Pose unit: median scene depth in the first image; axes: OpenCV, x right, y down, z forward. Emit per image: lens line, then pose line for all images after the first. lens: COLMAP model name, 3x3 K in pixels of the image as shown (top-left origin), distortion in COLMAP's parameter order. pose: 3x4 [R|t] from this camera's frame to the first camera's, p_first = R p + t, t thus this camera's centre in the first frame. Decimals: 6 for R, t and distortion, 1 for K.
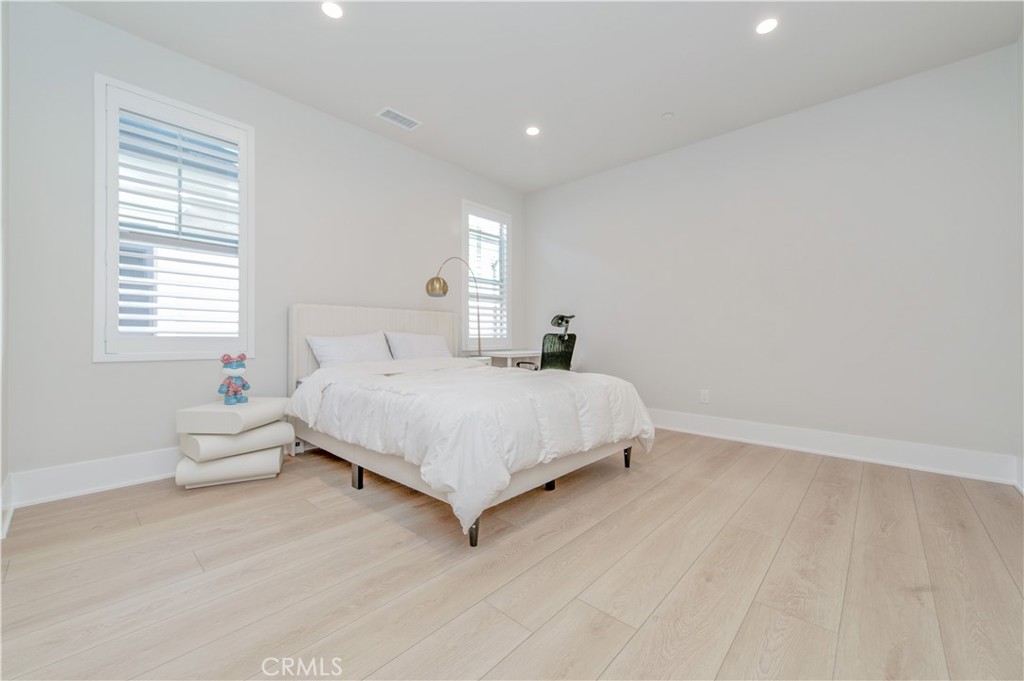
lens RADIAL K [[412.5, 0, 511.9], [0, 412.5, 337.3], [0, 0, 1]] dist [0.005191, -0.000068]
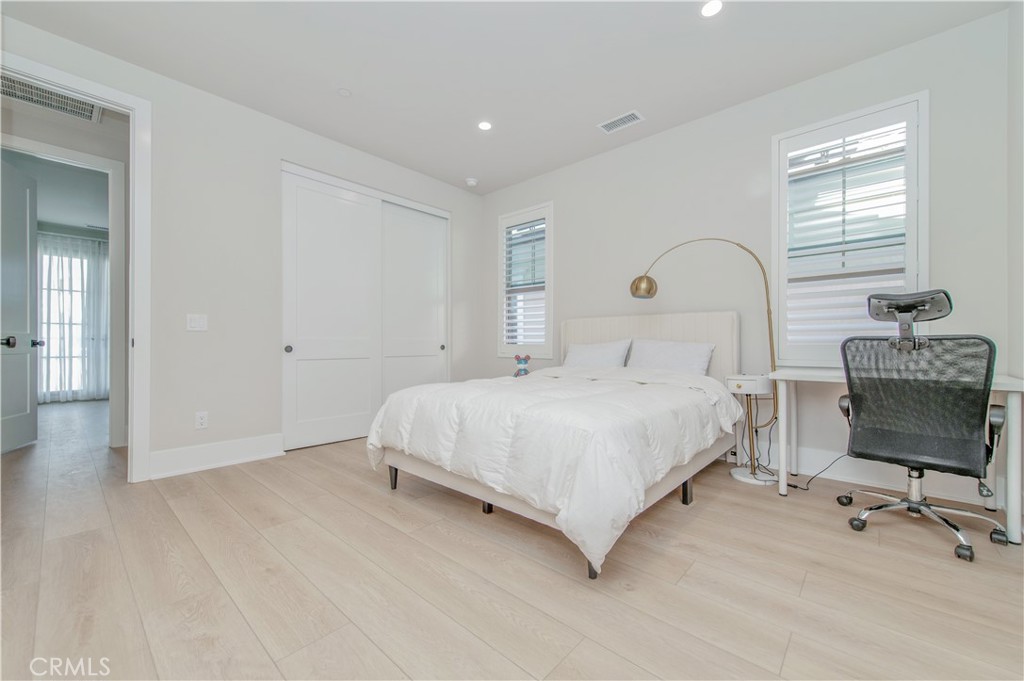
lens RADIAL K [[404.0, 0, 506.3], [0, 404.0, 342.9], [0, 0, 1]] dist [0.019060, -0.004275]
pose [[-0.013562, -0.002098, -0.999906, 0.901711], [0.003237, 0.999992, -0.002142, -0.004298], [0.999903, -0.003266, -0.013555, 0.960251]]
